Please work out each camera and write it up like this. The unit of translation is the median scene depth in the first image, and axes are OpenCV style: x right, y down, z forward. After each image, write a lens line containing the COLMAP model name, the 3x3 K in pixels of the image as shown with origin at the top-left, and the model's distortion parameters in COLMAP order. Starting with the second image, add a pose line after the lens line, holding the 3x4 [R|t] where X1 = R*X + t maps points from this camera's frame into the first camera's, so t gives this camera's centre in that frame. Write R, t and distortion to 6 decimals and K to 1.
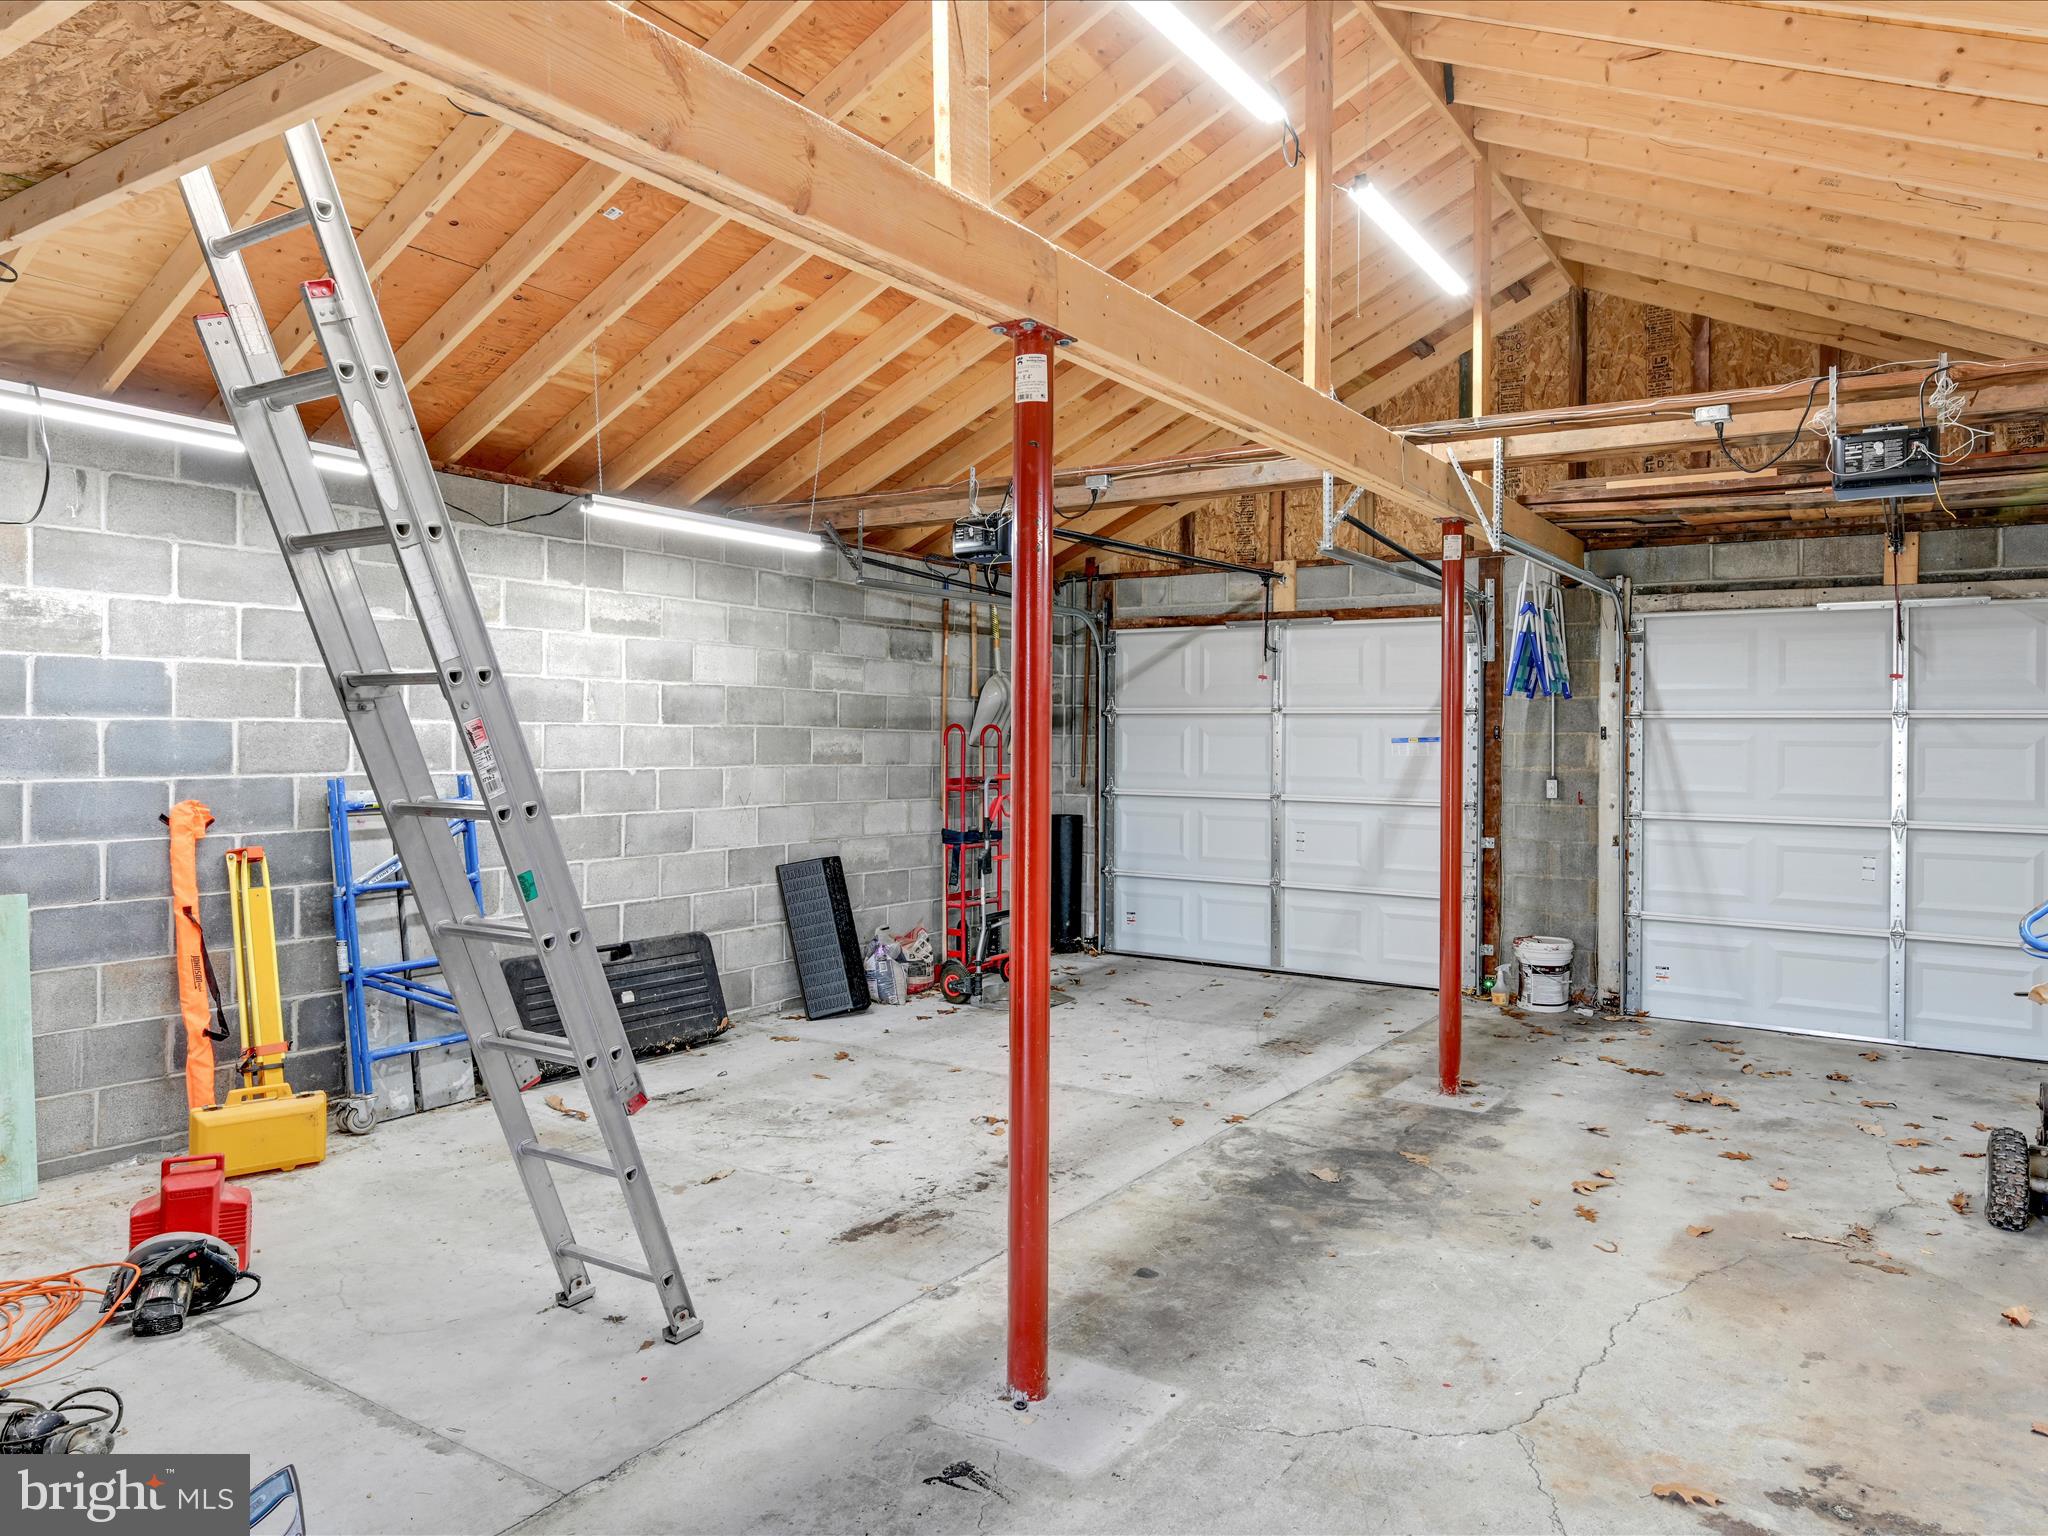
lens RADIAL K [[1381.3, 0, 1024.0], [0, 1381.3, 768.0], [0, 0, 1]] dist [-0.001635, 0.000312]
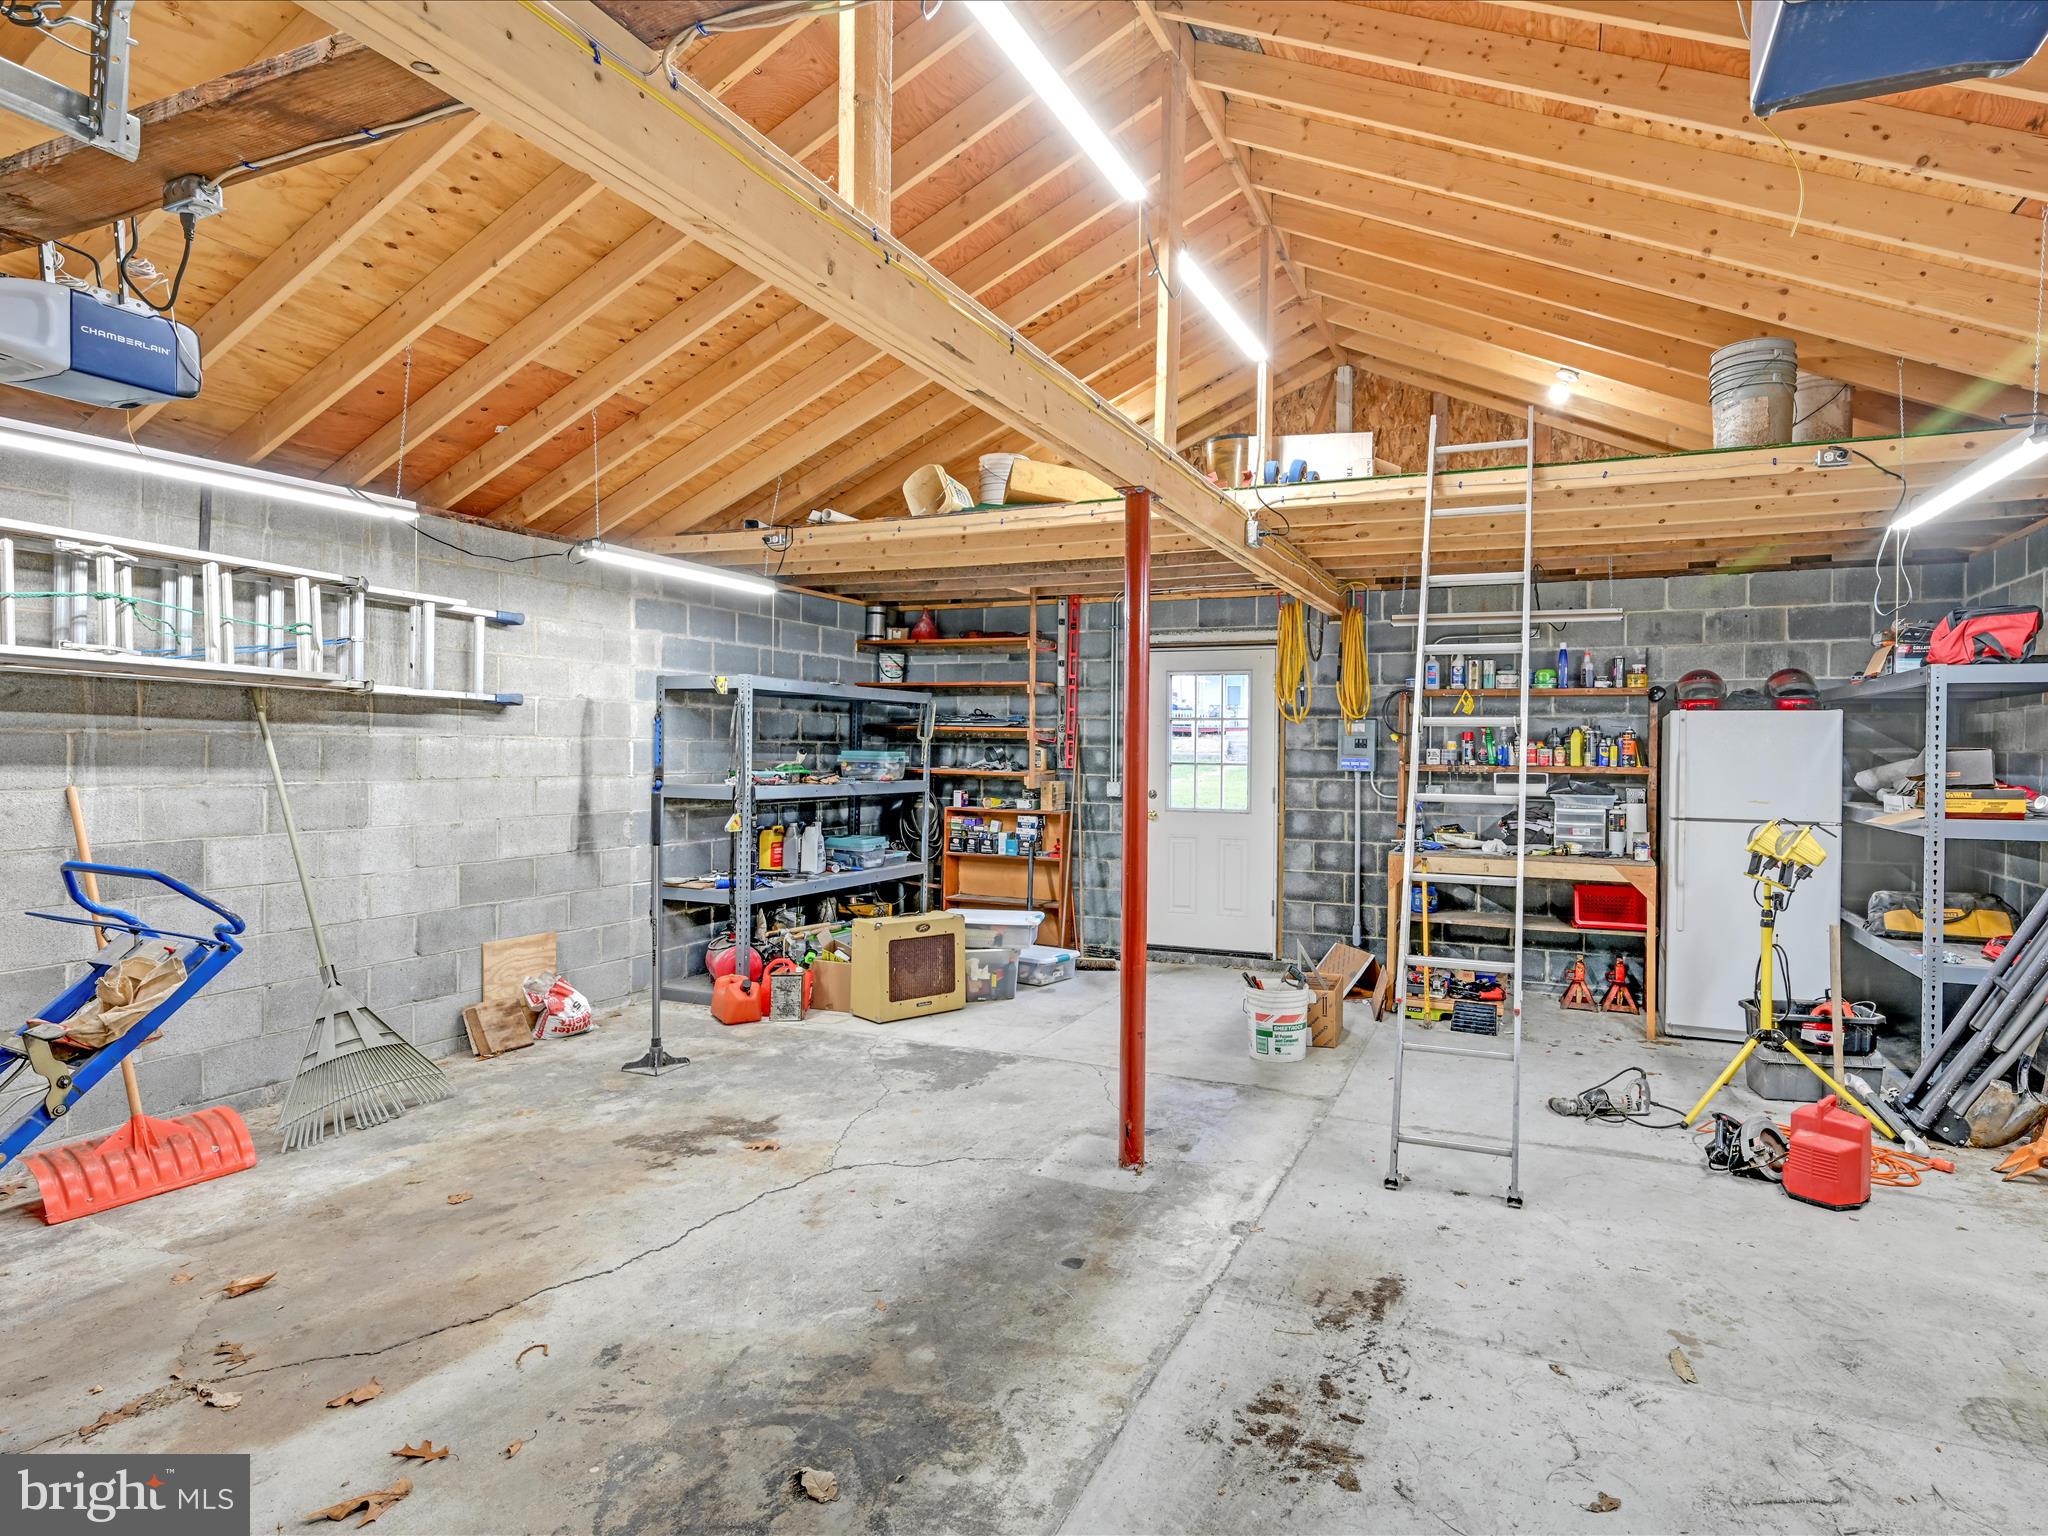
lens RADIAL K [[1018.3, 0, 1030.3], [0, 1018.3, 776.8], [0, 0, 1]] dist [-0.002298, -0.000047]
pose [[-0.990889, -0.014880, -0.133856, 0.217302], [-0.022504, 0.998198, 0.055624, -0.039151], [0.132787, 0.058130, -0.989439, 1.646337]]
